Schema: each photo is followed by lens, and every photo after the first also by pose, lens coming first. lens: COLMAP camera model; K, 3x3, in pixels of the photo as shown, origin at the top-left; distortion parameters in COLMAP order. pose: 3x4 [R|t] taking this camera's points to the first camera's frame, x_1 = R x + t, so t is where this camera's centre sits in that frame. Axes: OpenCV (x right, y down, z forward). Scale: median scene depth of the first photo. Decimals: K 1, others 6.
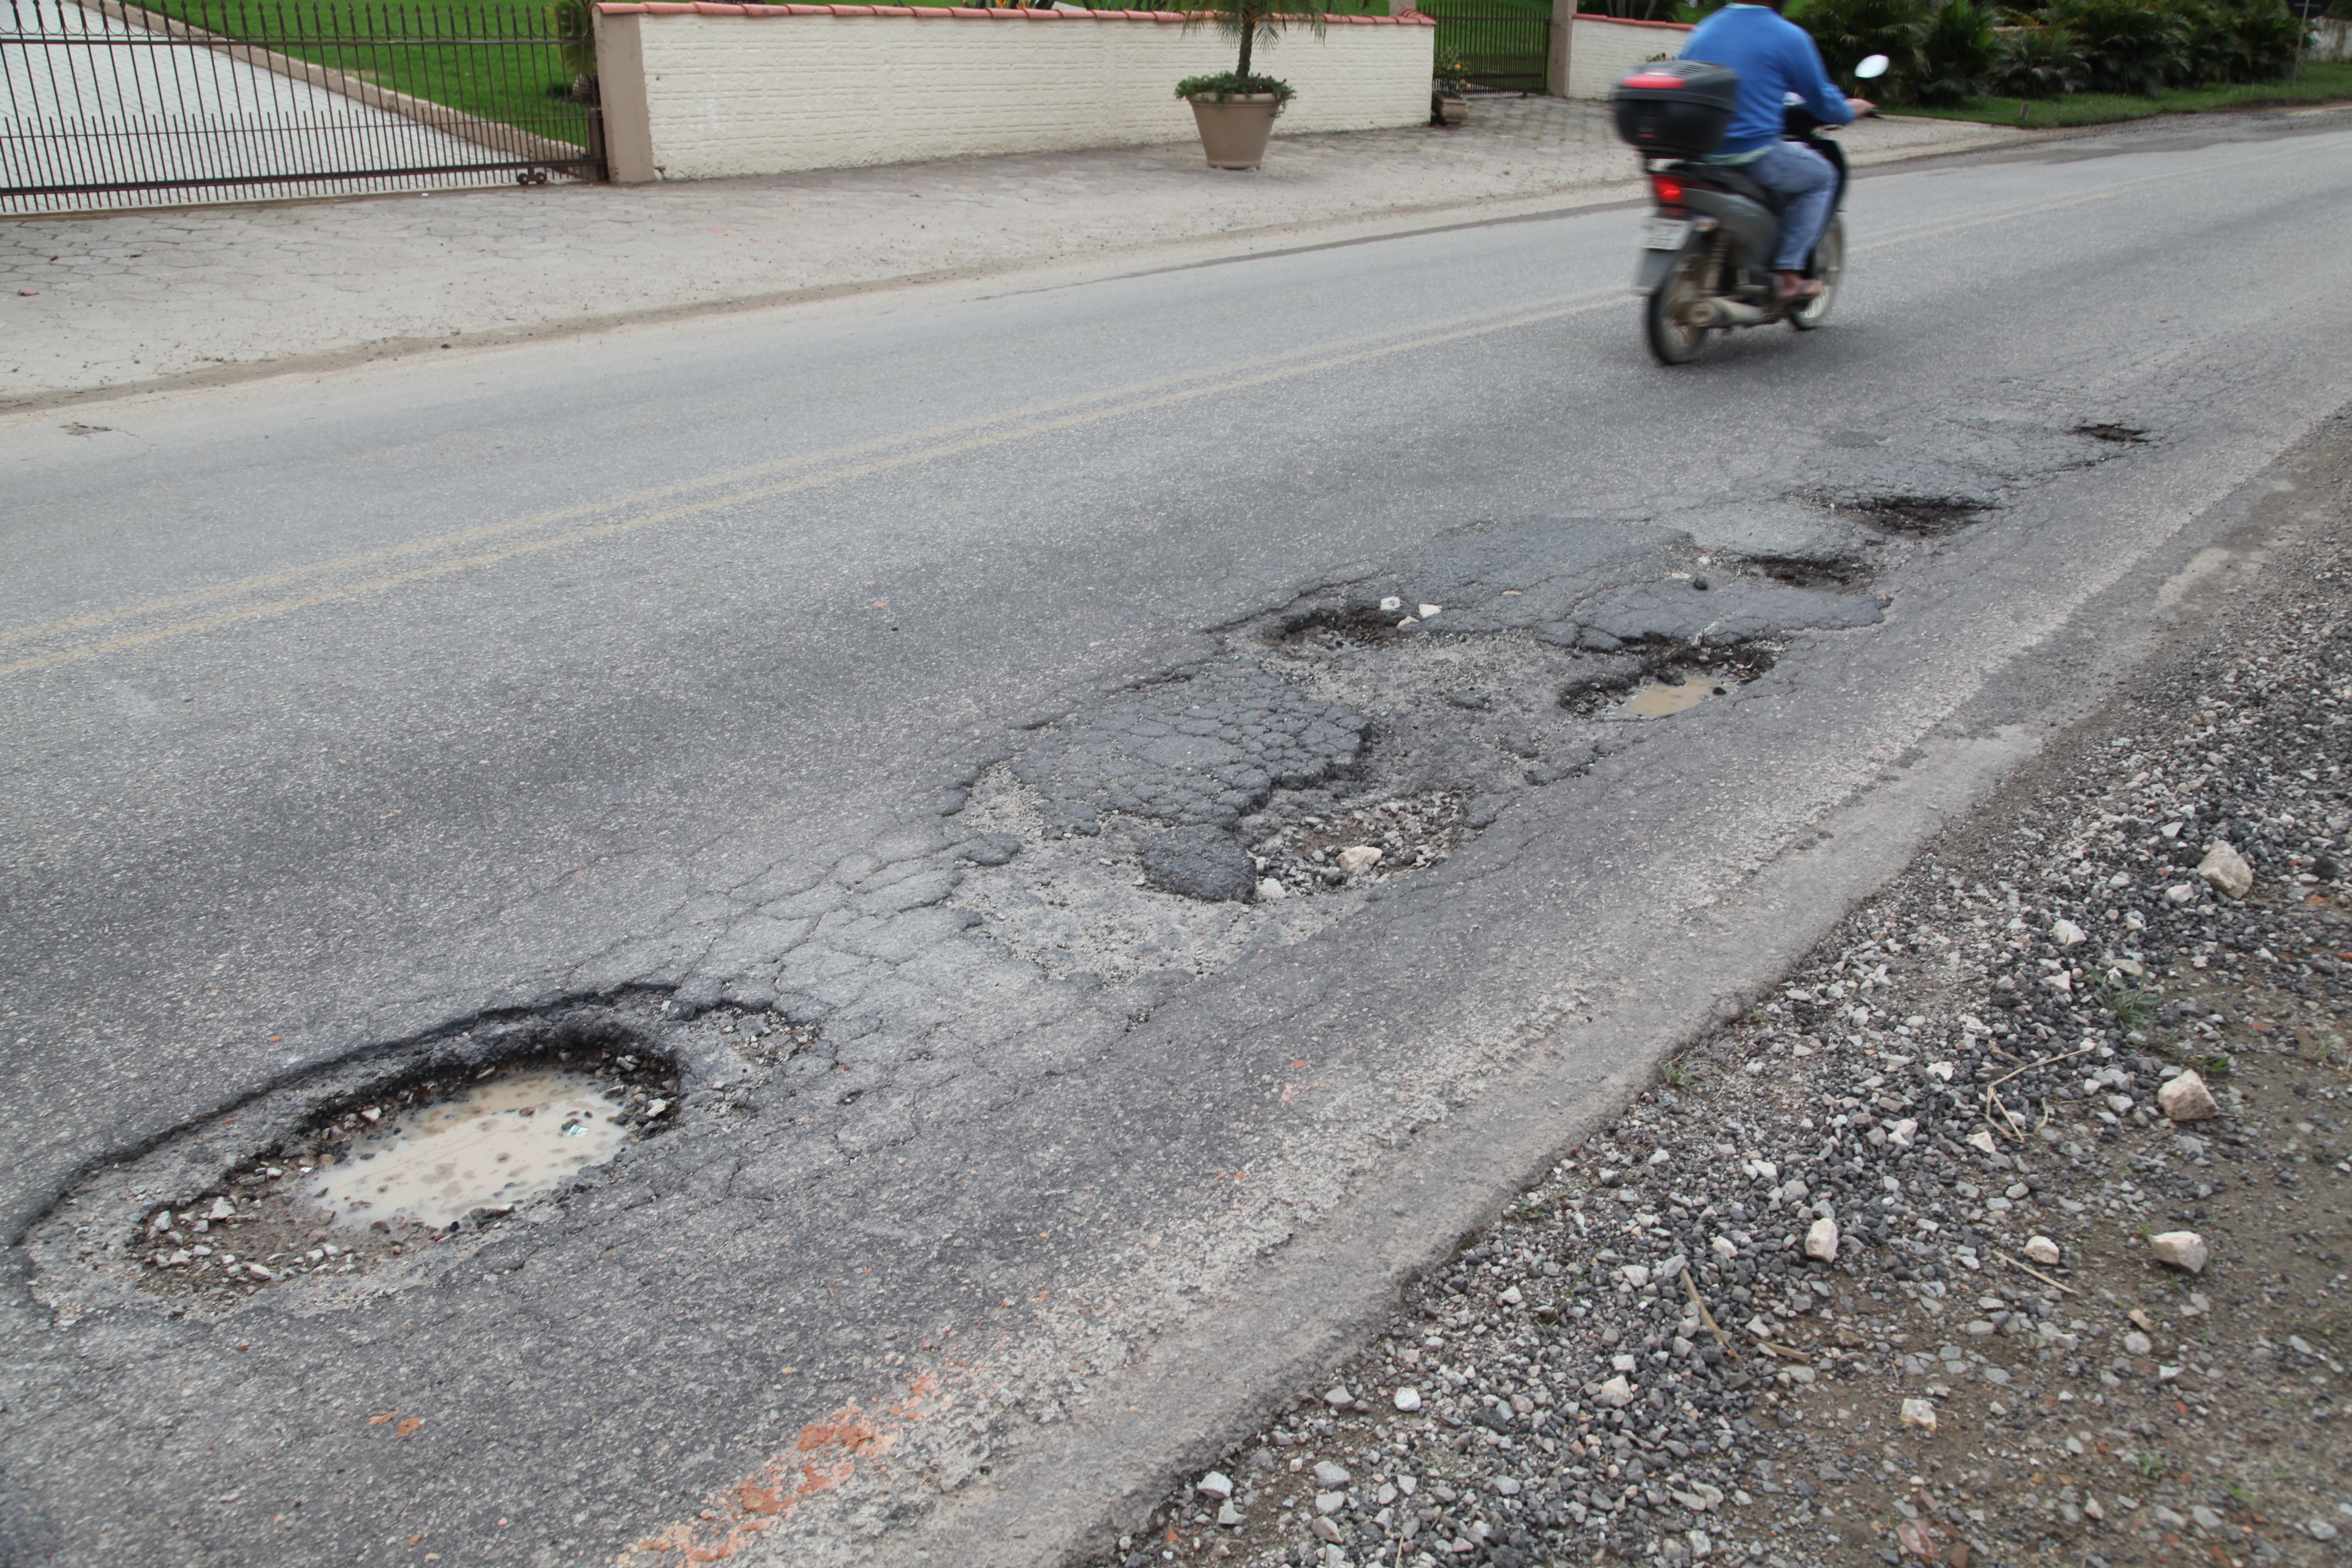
lens RADIAL K [[1712.4, 0, 1176.0], [0, 1712.4, 784.0], [0, 0, 1]] dist [-0.065586, 0.057793]
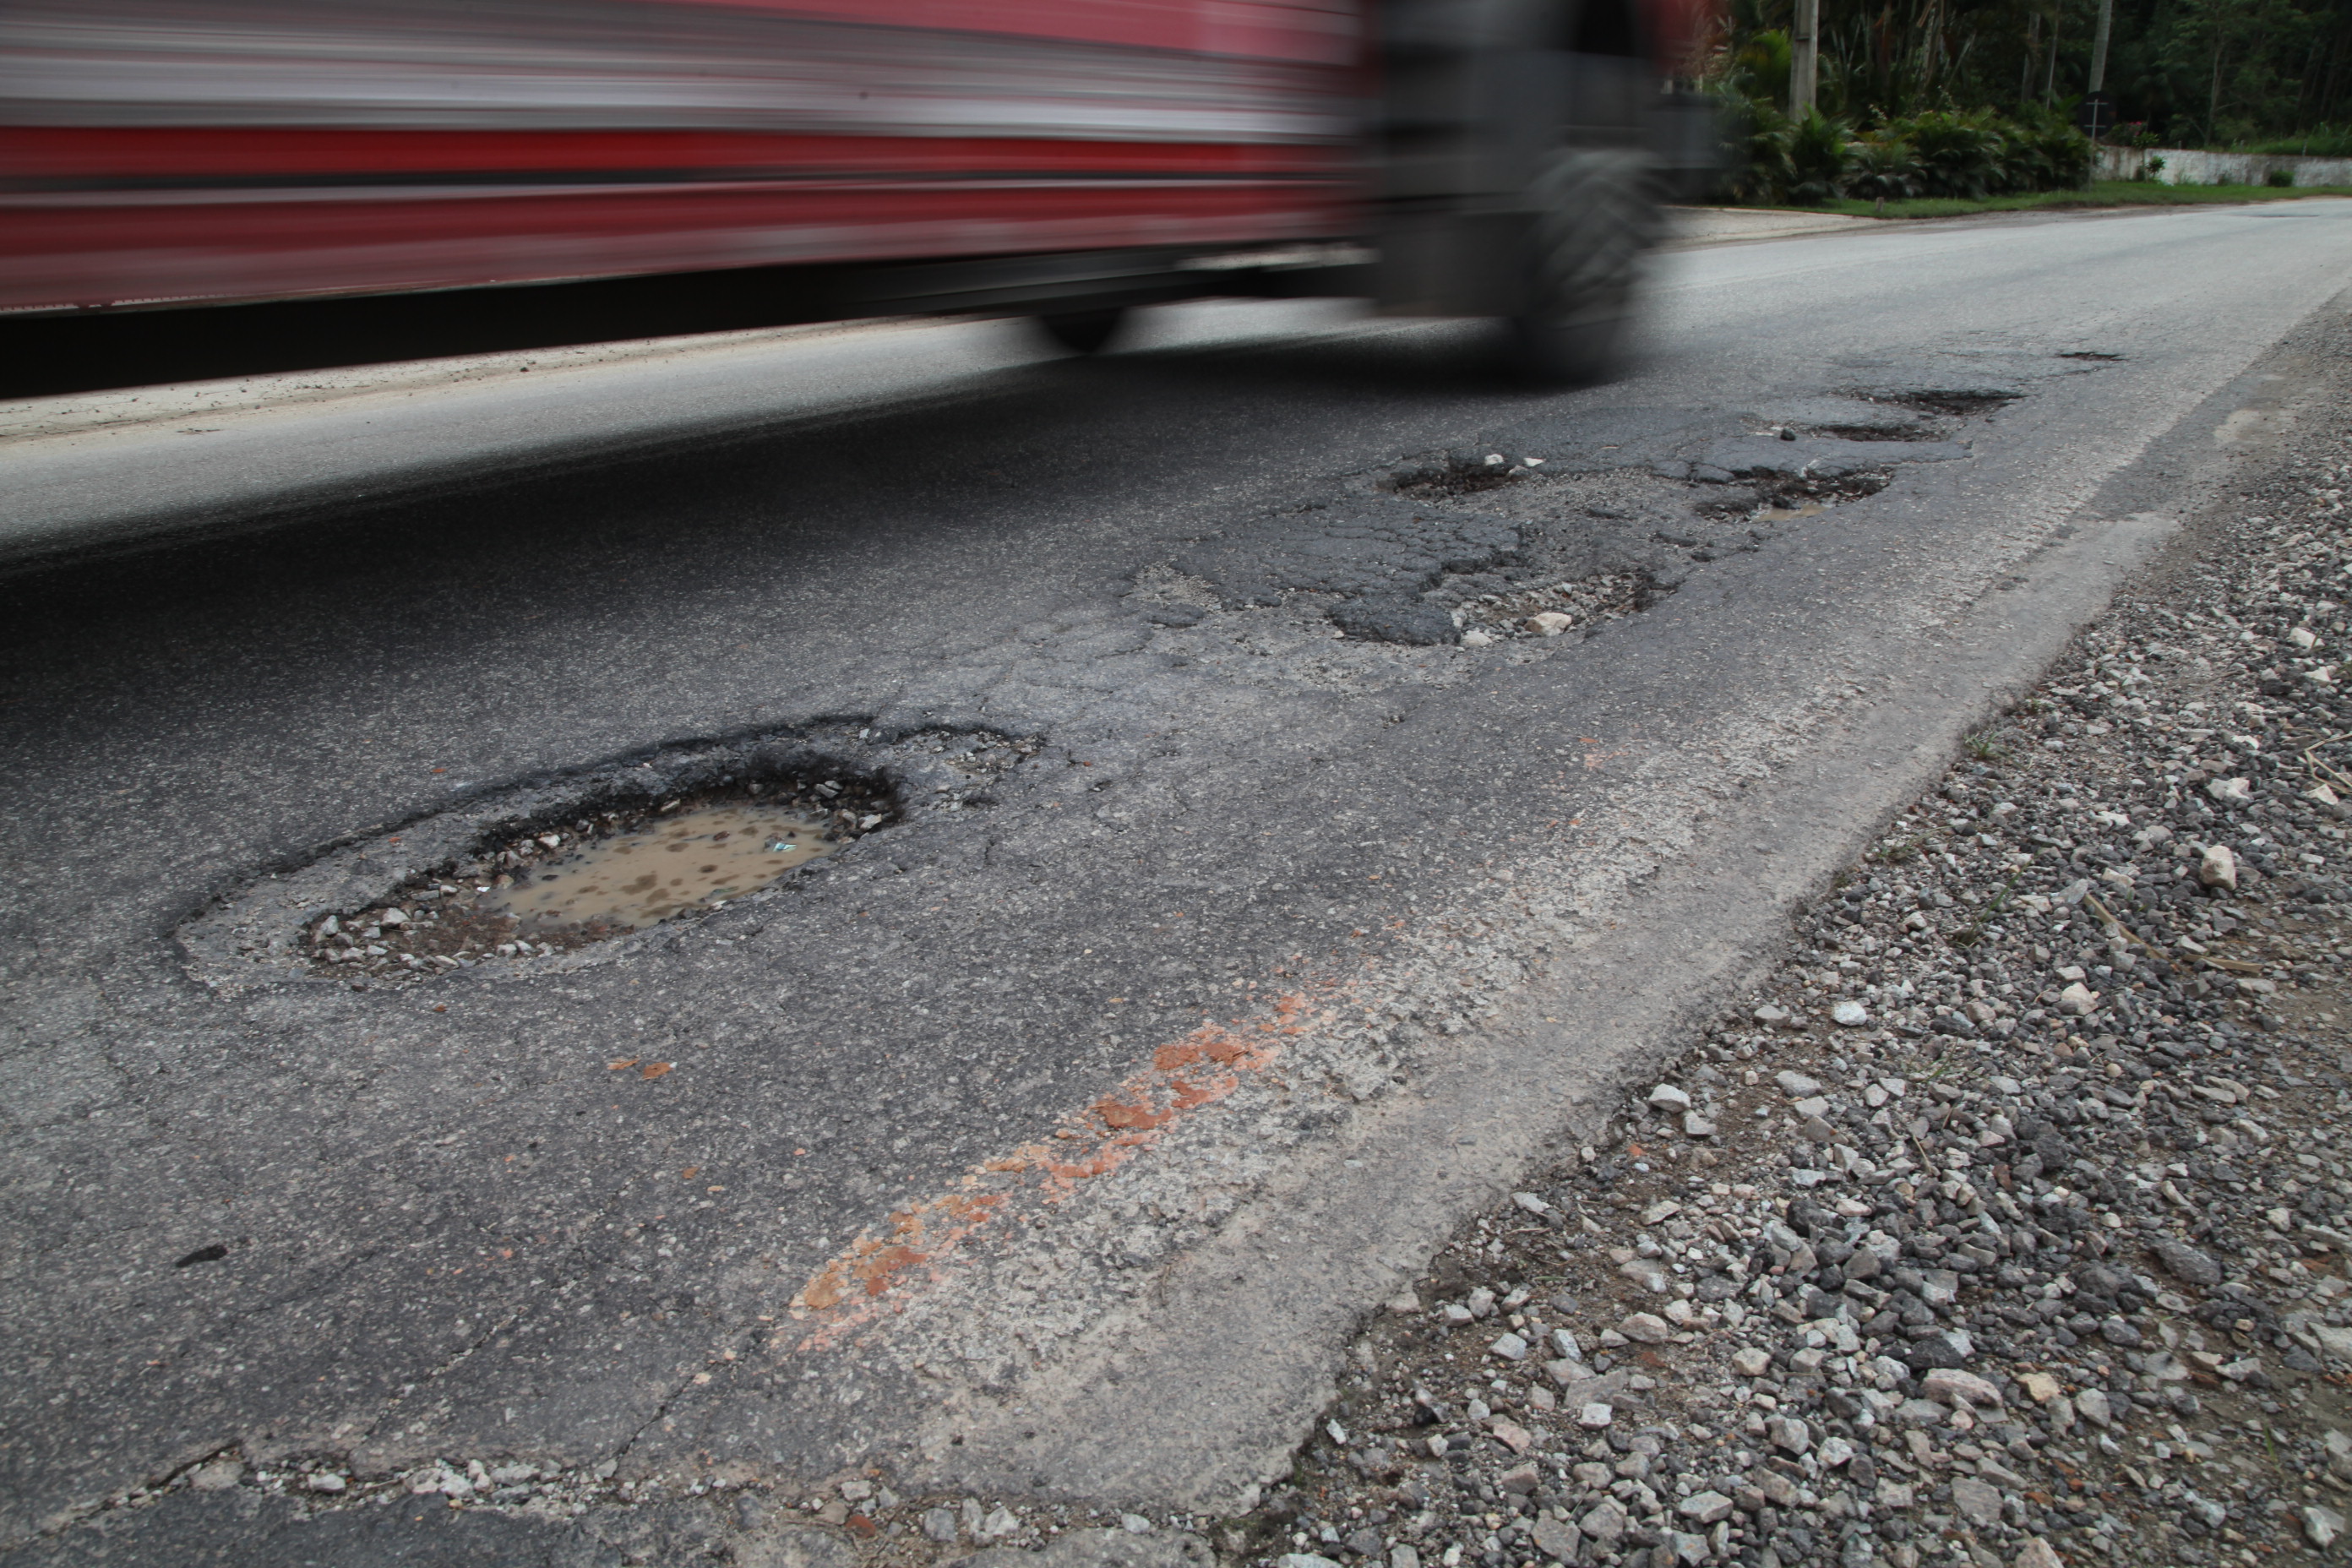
lens RADIAL K [[1513.2, 0, 1176.0], [0, 1513.2, 784.0], [0, 0, 1]] dist [-0.093632, 0.043358]
pose [[0.999162, -0.037001, 0.017491, -0.172981], [0.037601, 0.998669, -0.035306, 0.222391], [-0.016162, 0.035934, 0.999223, 0.228253]]
